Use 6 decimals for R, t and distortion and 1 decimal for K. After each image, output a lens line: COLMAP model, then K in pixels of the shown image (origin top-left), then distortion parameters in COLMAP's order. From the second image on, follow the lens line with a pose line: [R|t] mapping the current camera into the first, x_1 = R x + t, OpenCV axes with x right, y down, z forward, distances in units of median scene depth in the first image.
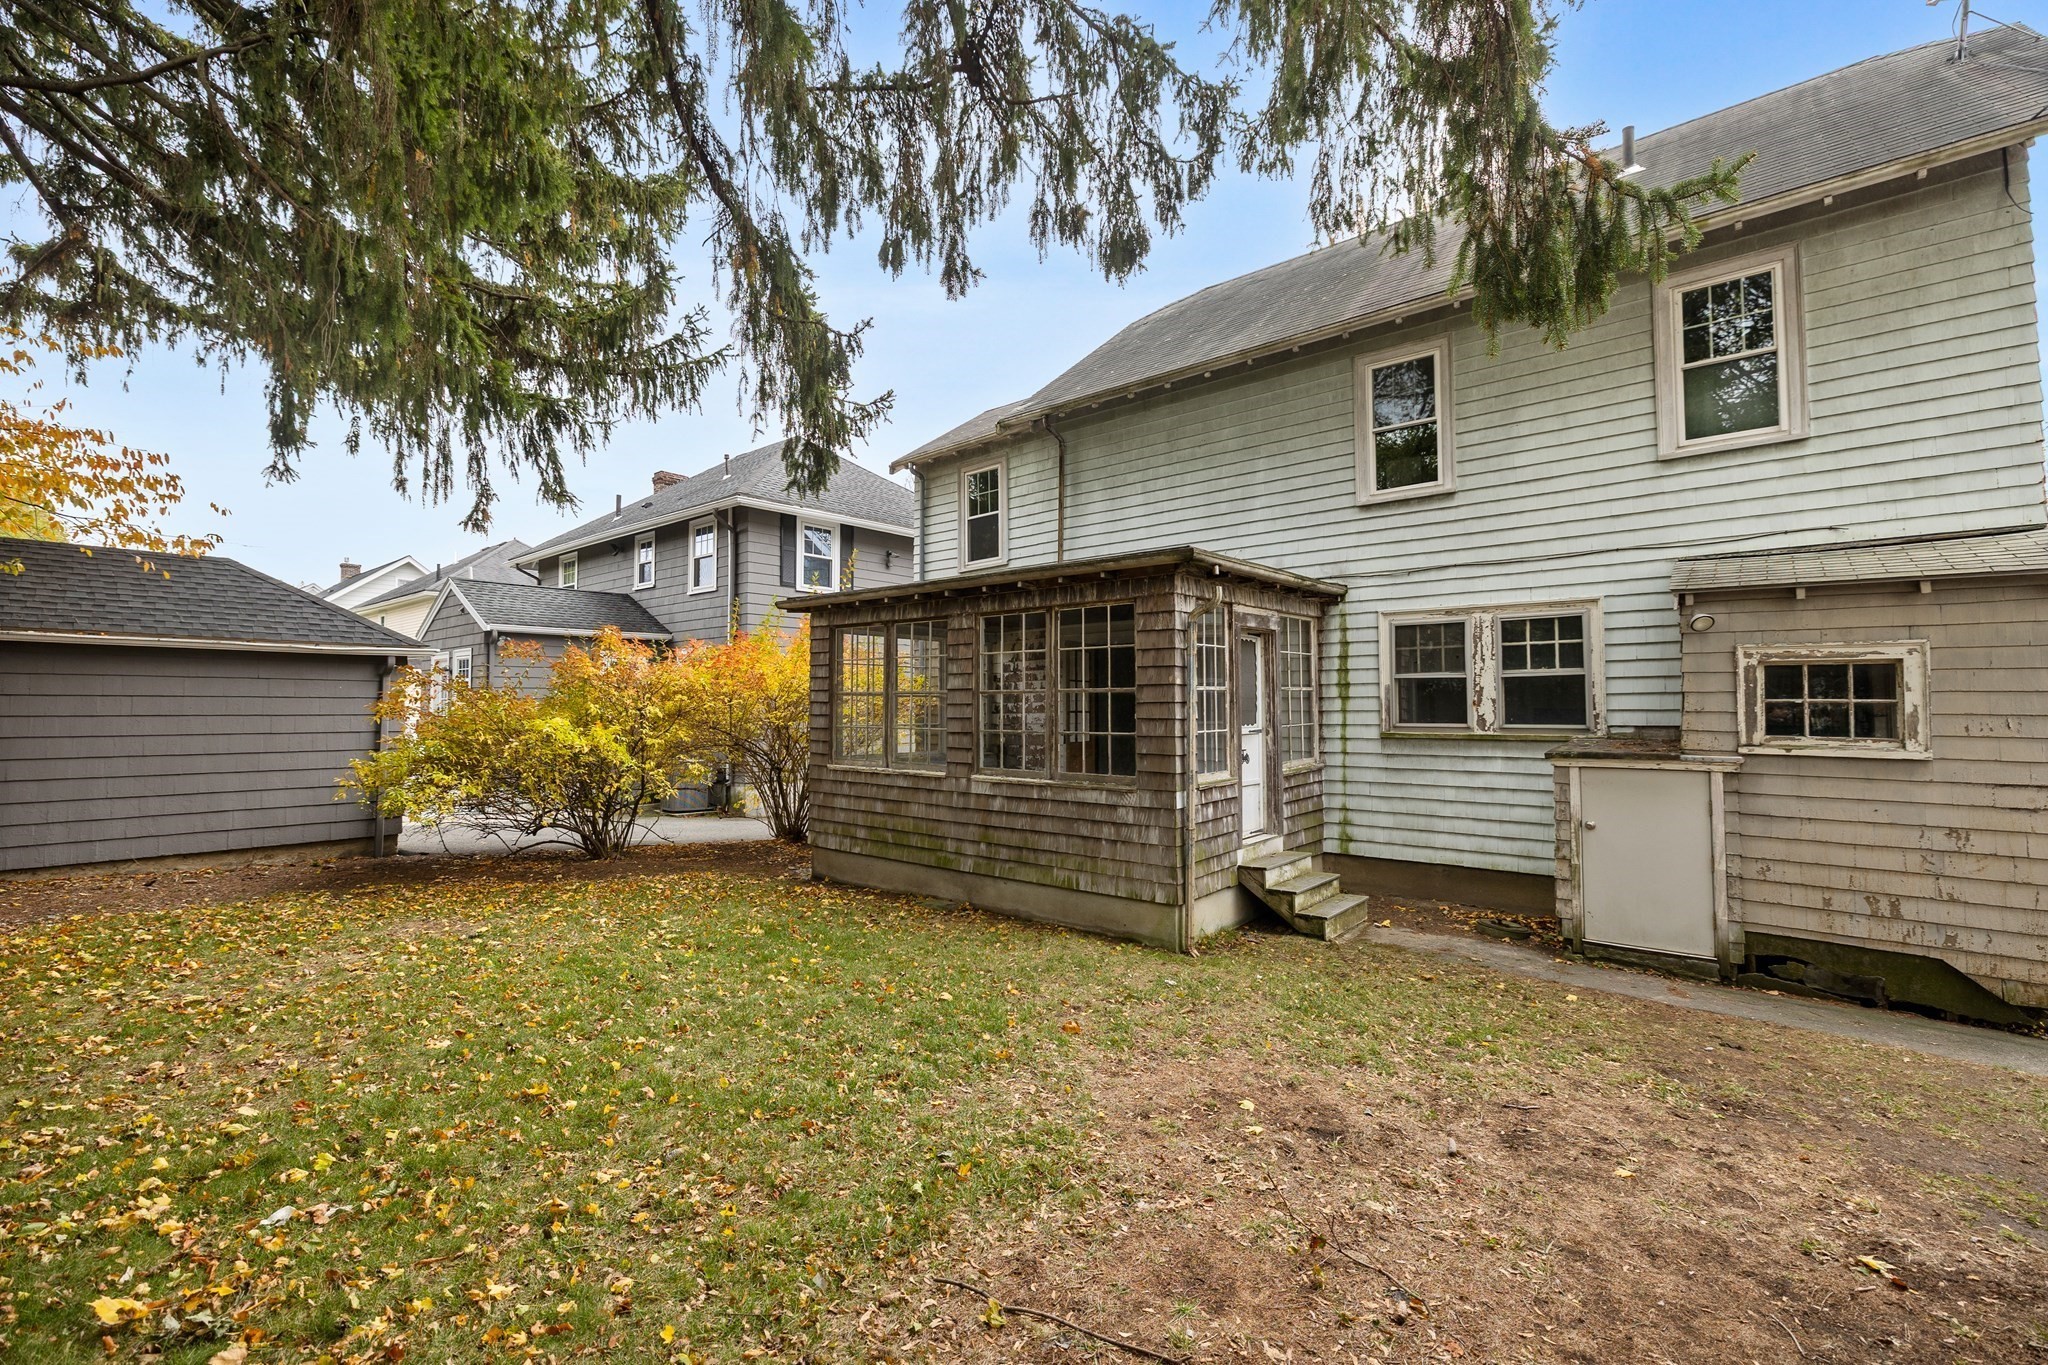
lens RADIAL K [[874.1, 0, 985.9], [0, 874.1, 682.9], [0, 0, 1]] dist [0.004463, -0.000434]
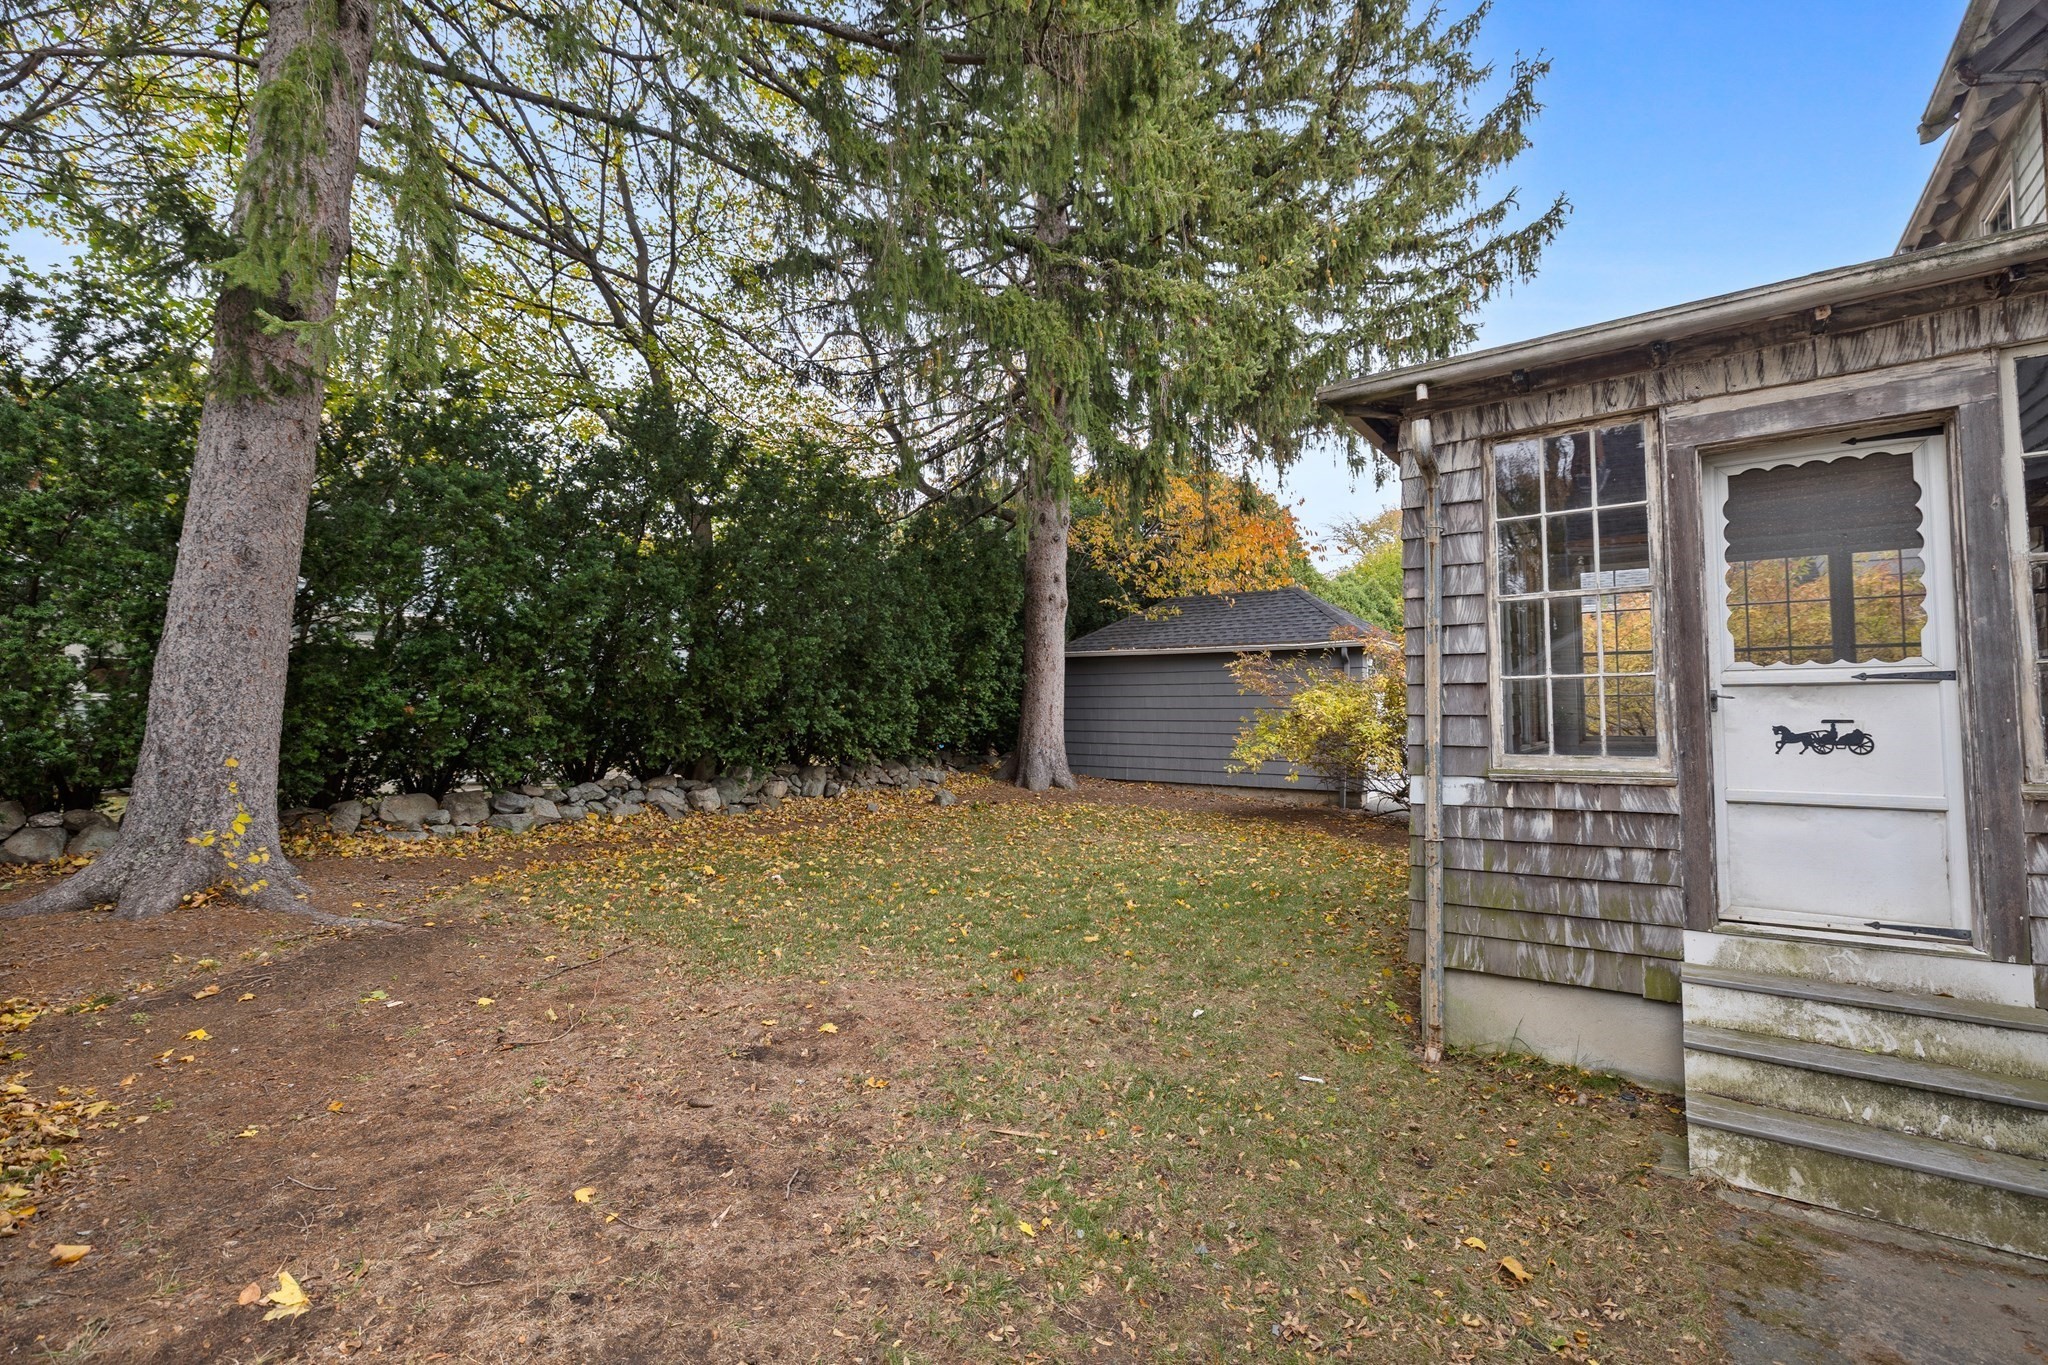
lens RADIAL K [[874.1, 0, 1033.6], [0, 874.1, 676.3], [0, 0, 1]] dist [0.004463, -0.000434]
pose [[0.107443, -0.040168, -0.993400, 0.753996], [0.025816, 0.998959, -0.037601, 0.068248], [0.993876, -0.021605, 0.108368, 0.638208]]
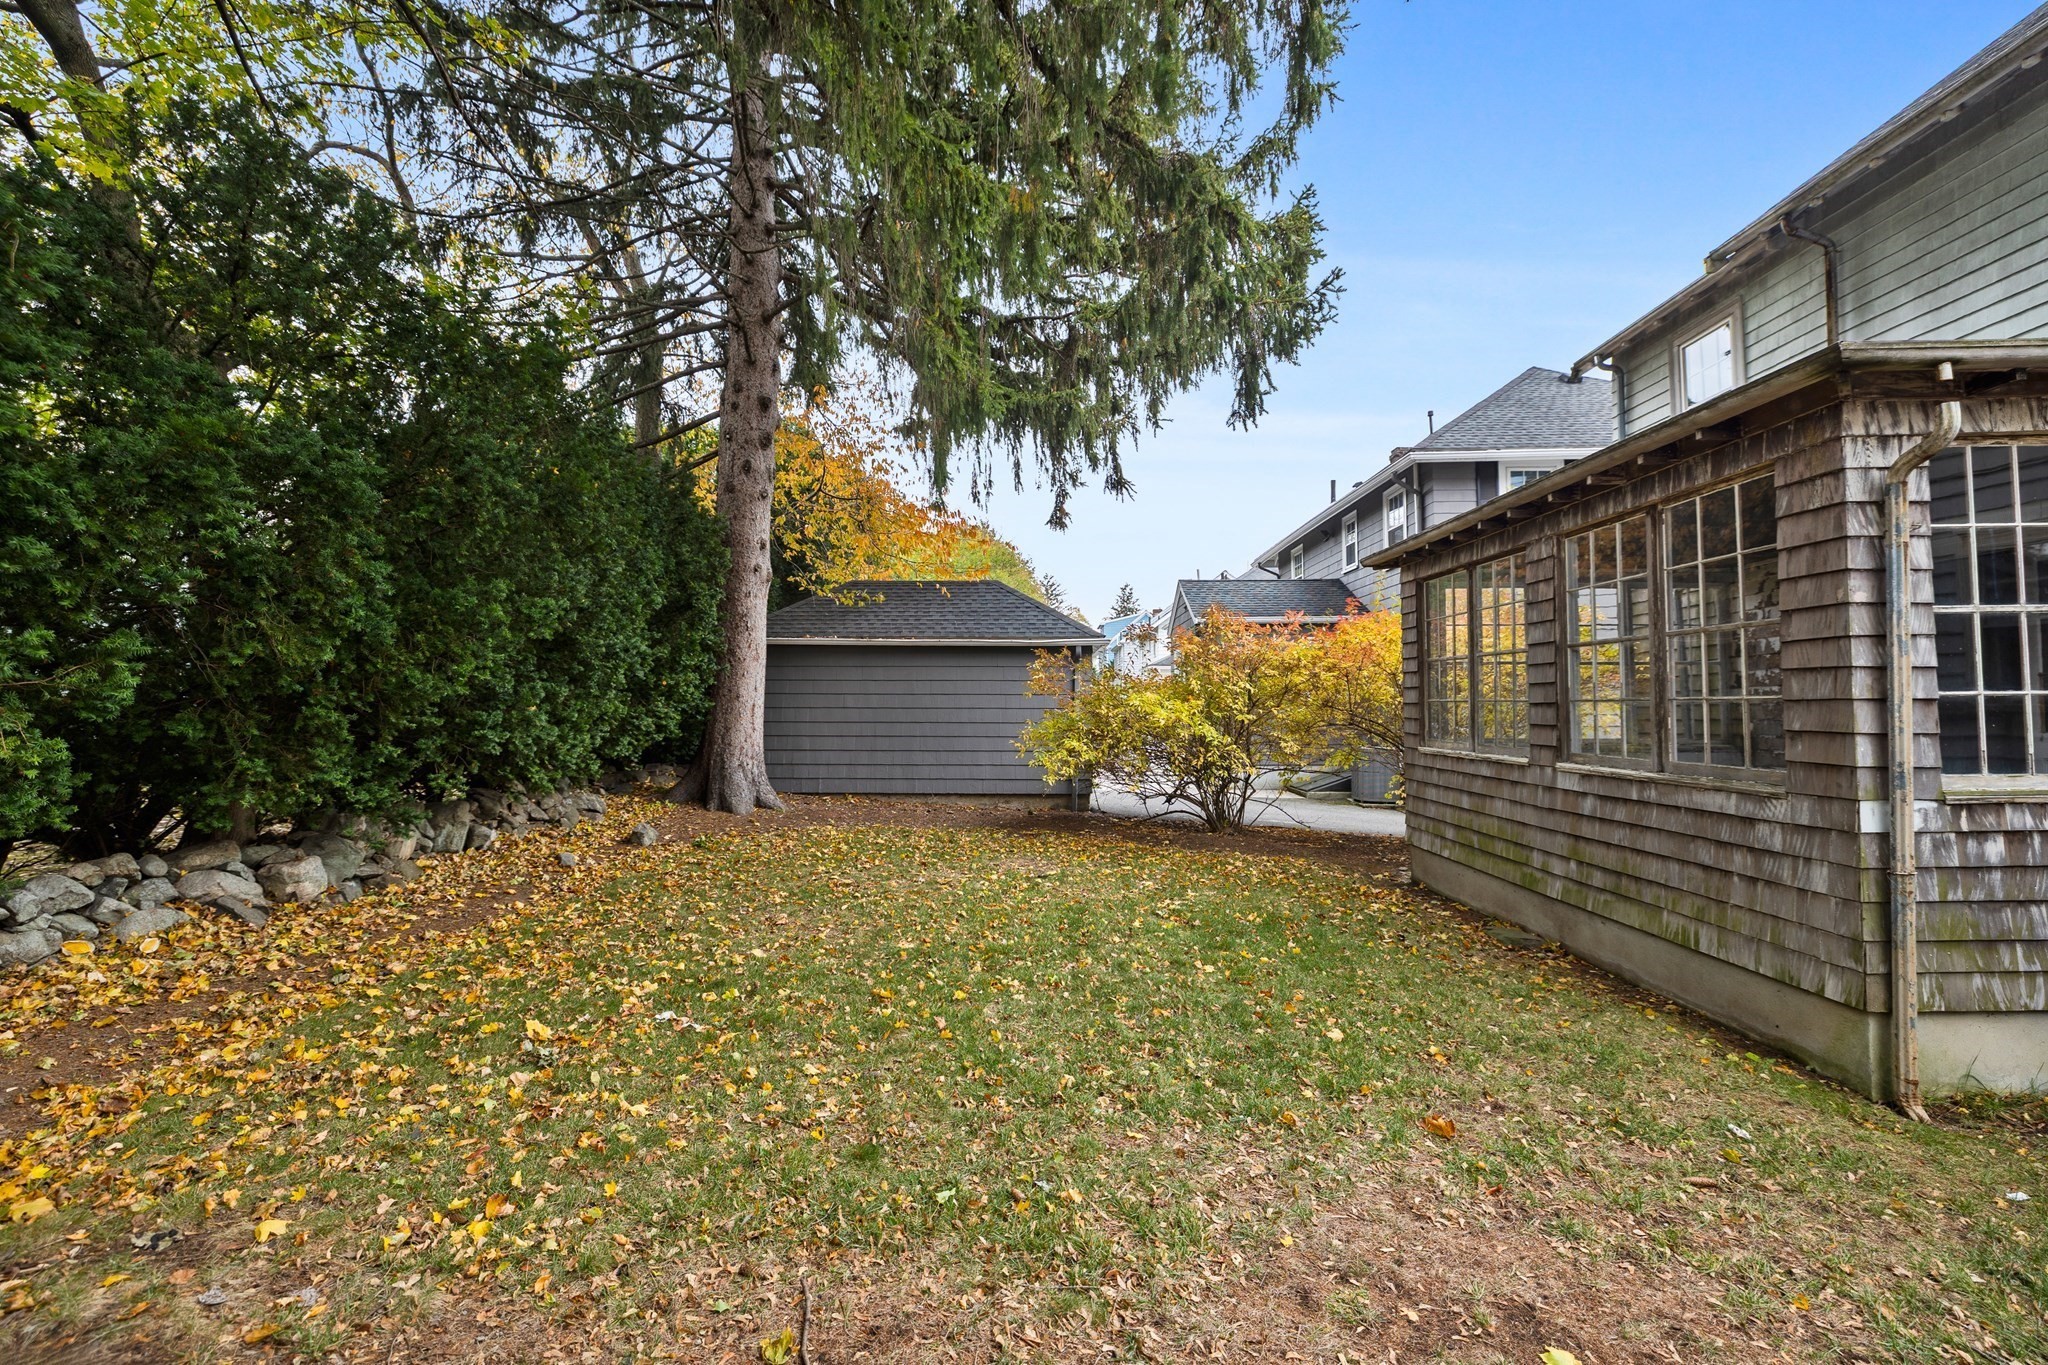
lens RADIAL K [[874.1, 0, 1017.0], [0, 874.1, 673.6], [0, 0, 1]] dist [0.004463, -0.000434]
pose [[0.641694, -0.027137, -0.766481, 0.286007], [0.019787, 0.999627, -0.018825, 0.043271], [0.766706, -0.003087, 0.641991, 0.237303]]
